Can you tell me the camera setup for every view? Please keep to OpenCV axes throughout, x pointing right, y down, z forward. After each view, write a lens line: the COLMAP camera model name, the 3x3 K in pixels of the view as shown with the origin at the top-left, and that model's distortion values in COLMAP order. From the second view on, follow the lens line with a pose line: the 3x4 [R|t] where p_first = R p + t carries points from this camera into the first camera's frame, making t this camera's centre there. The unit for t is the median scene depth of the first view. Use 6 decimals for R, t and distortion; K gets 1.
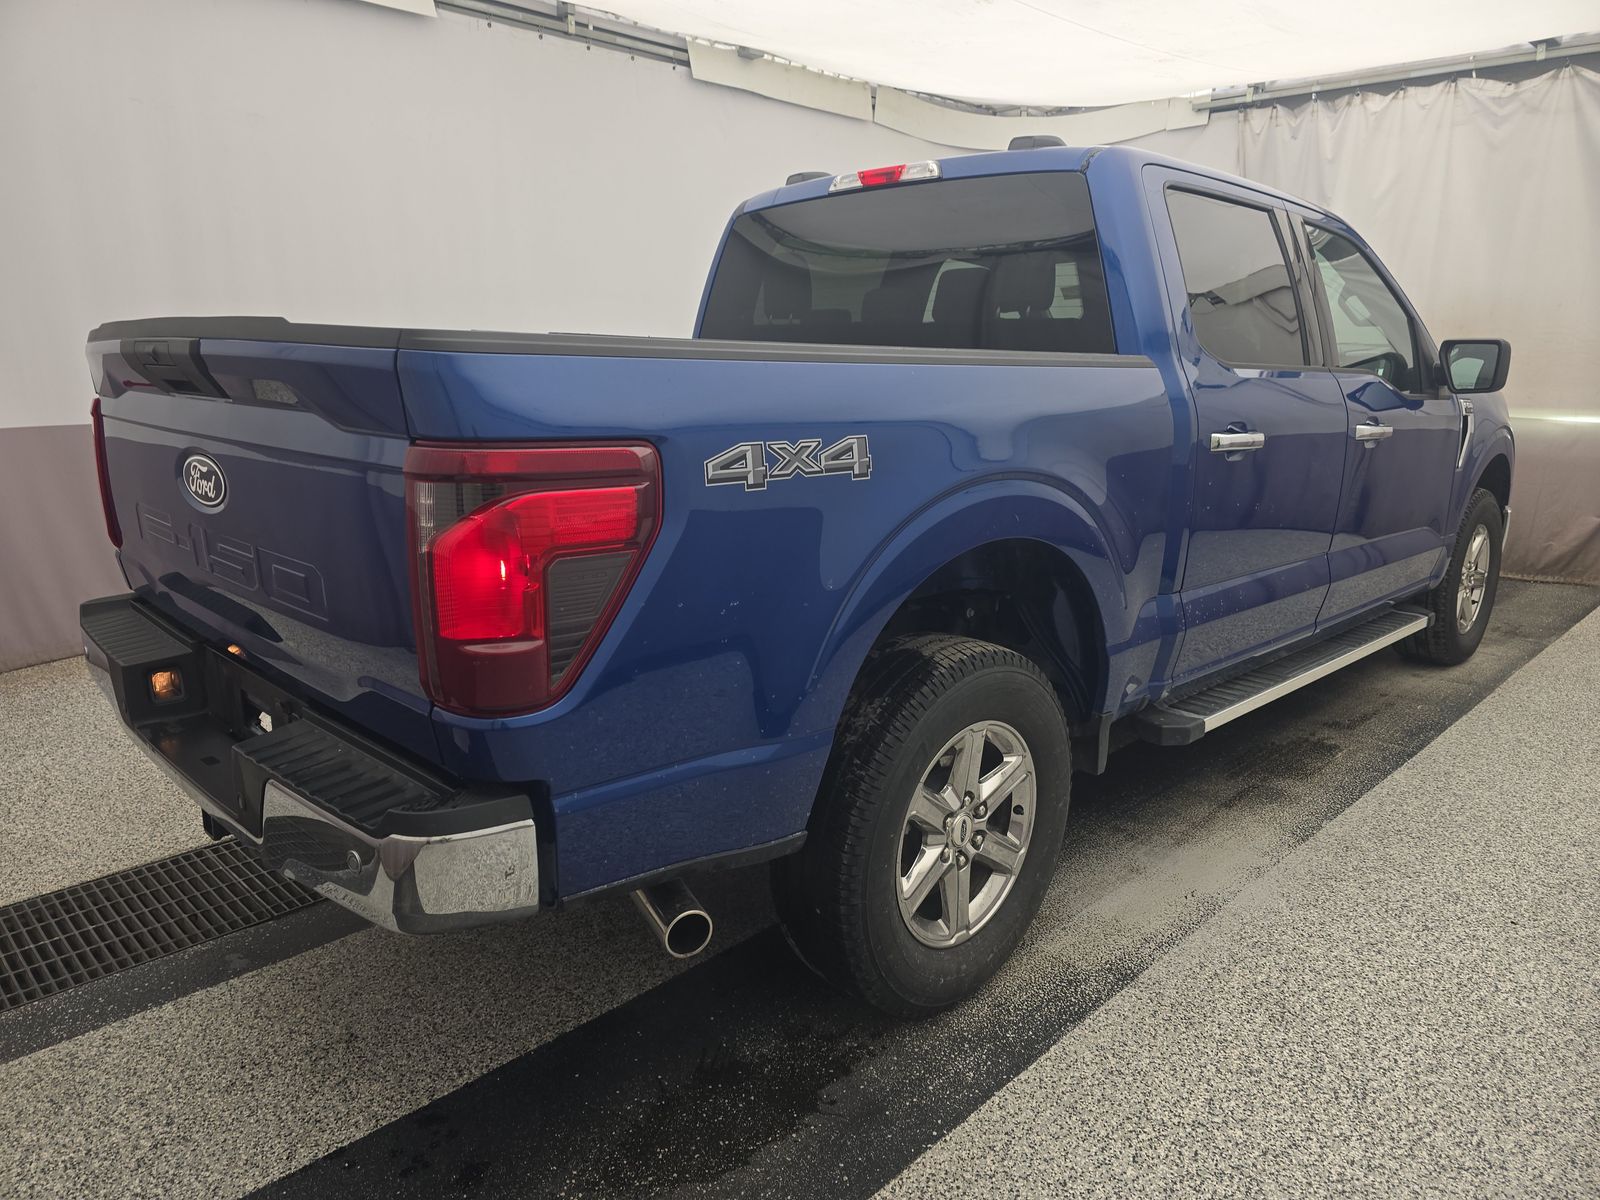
lens RADIAL K [[1078.7, 0, 790.3], [0, 1078.7, 605.3], [0, 0, 1]] dist [0.058629, -0.051696]
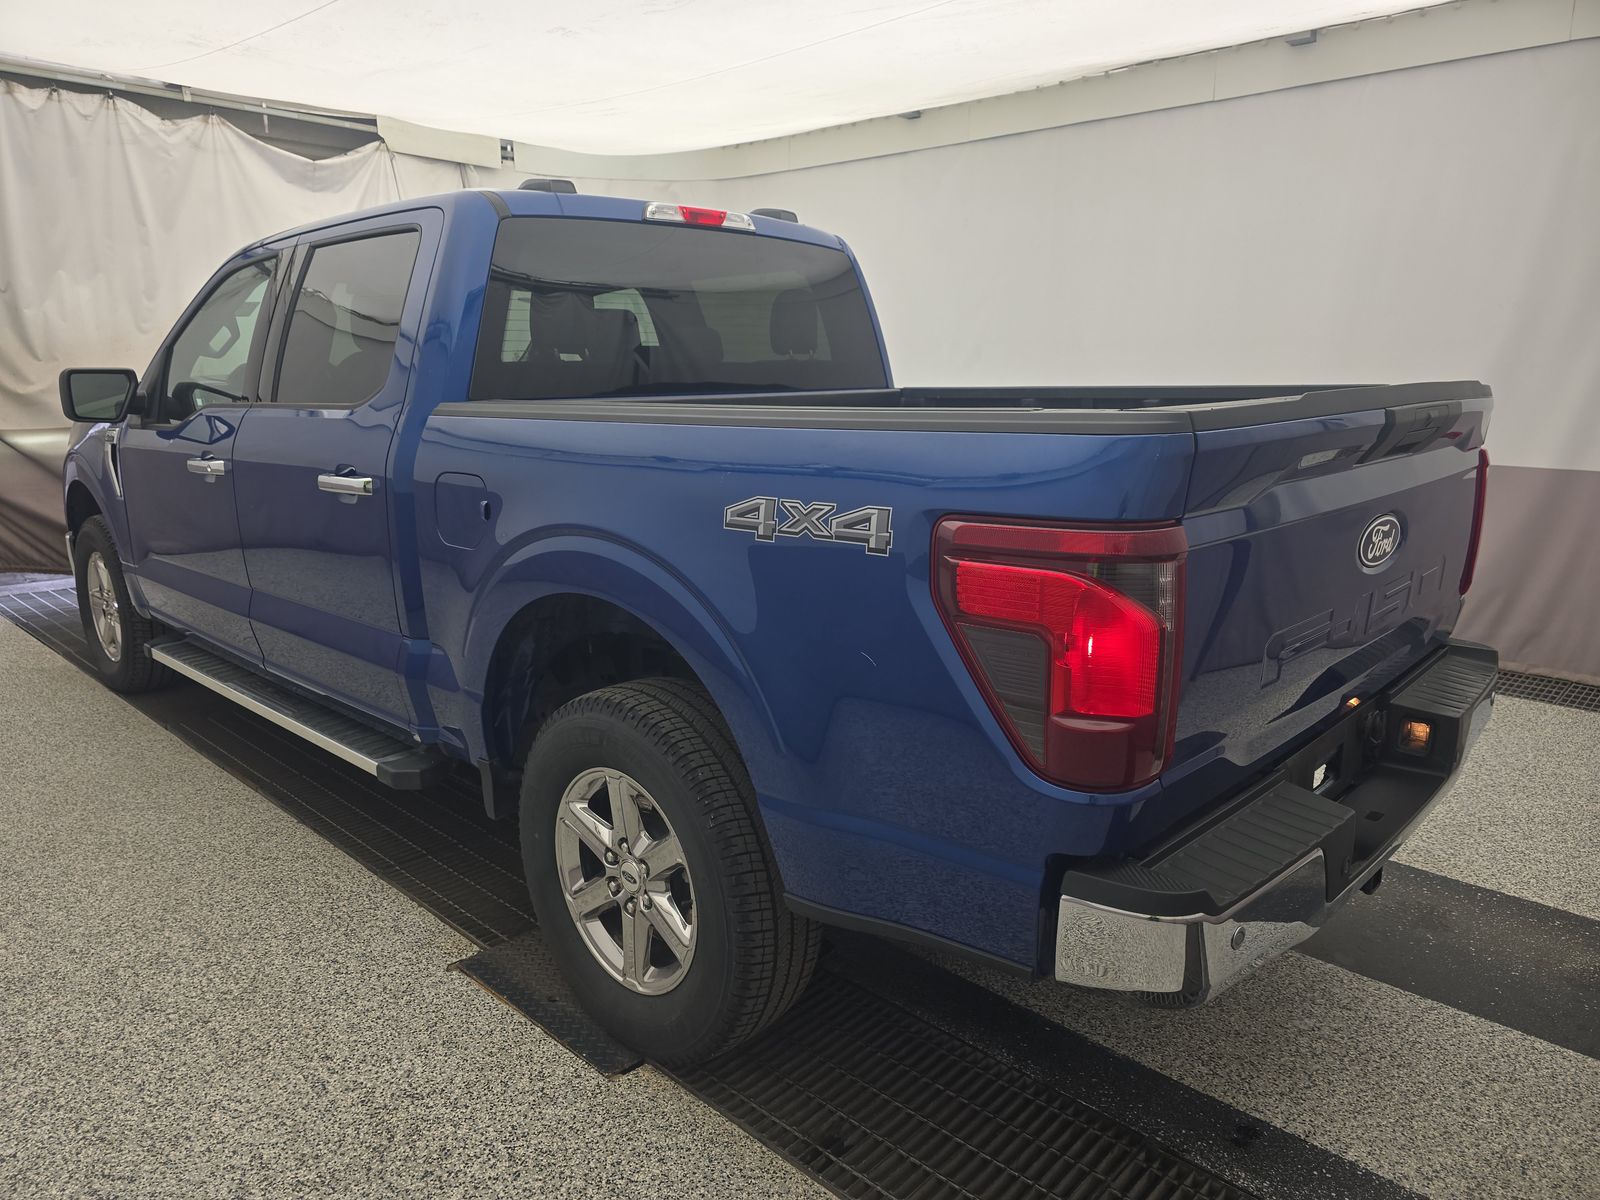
lens RADIAL K [[1078.7, 0, 790.3], [0, 1078.7, 605.3], [0, 0, 1]] dist [0.058629, -0.051696]
pose [[-0.034781, -0.241596, 0.969753, -0.728034], [0.239863, 0.939960, 0.242776, -0.209779], [-0.970183, 0.241052, 0.025258, 0.731867]]
